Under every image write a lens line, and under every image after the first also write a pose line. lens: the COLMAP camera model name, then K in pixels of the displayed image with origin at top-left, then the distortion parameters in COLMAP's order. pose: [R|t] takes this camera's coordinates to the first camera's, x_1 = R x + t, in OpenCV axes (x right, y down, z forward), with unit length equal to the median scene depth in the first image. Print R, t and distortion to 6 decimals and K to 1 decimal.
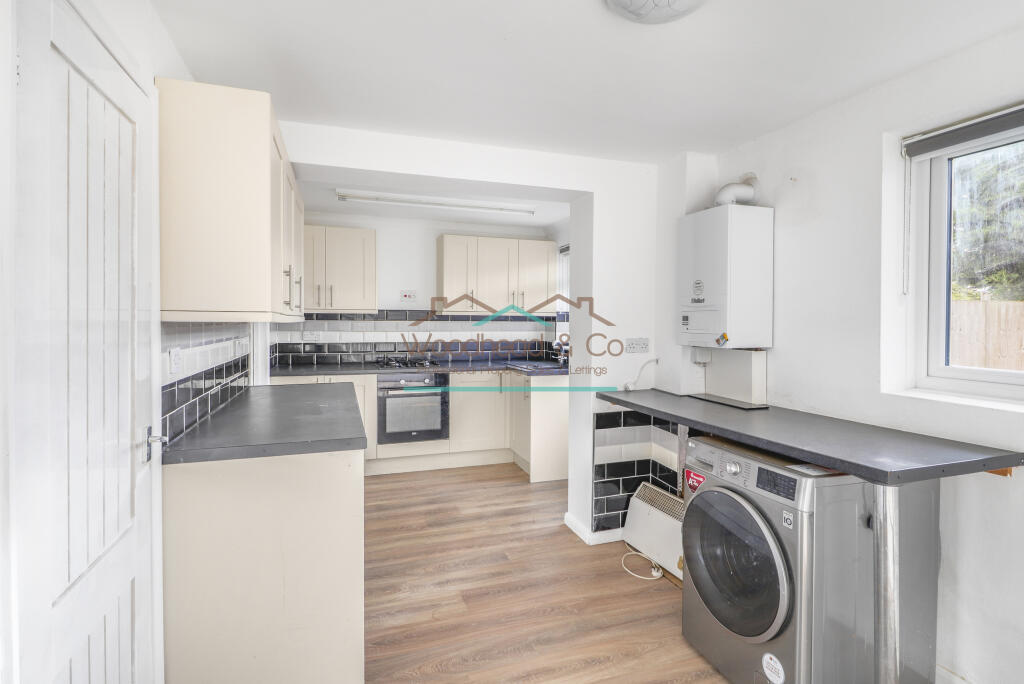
lens RADIAL K [[501.5, 0, 516.8], [0, 501.5, 327.0], [0, 0, 1]] dist [0.018350, 0.000095]
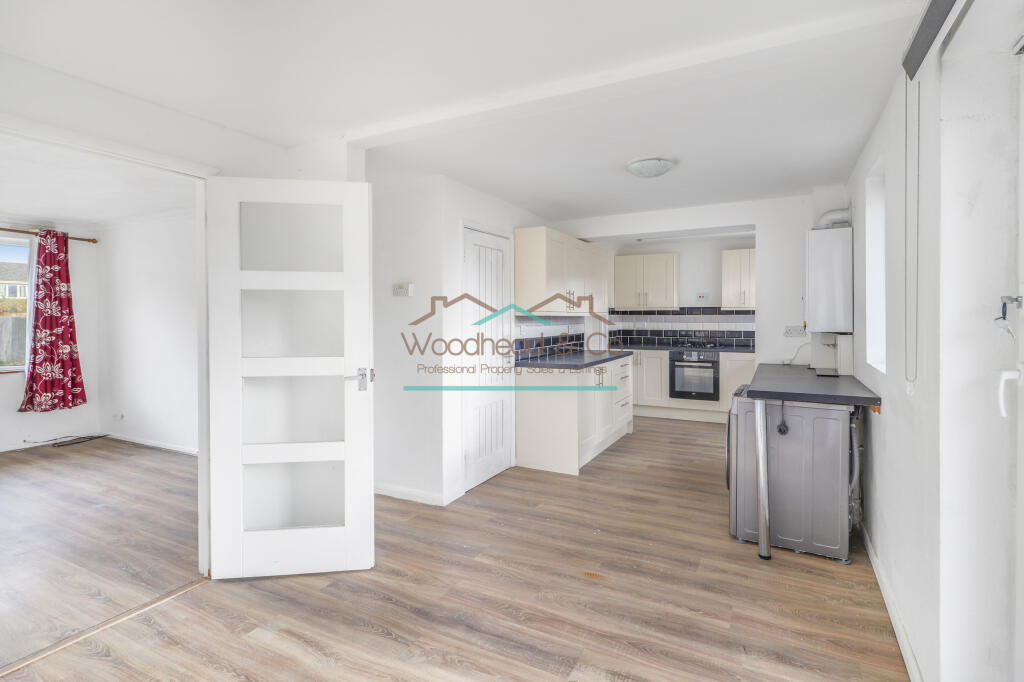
lens RADIAL K [[501.5, 0, 516.8], [0, 501.5, 326.0], [0, 0, 1]] dist [0.018350, 0.000095]
pose [[0.654445, 0.006380, -0.756083, 0.548790], [-0.000335, 0.999967, 0.008148, 0.008025], [0.756110, -0.005078, 0.654425, -0.314860]]
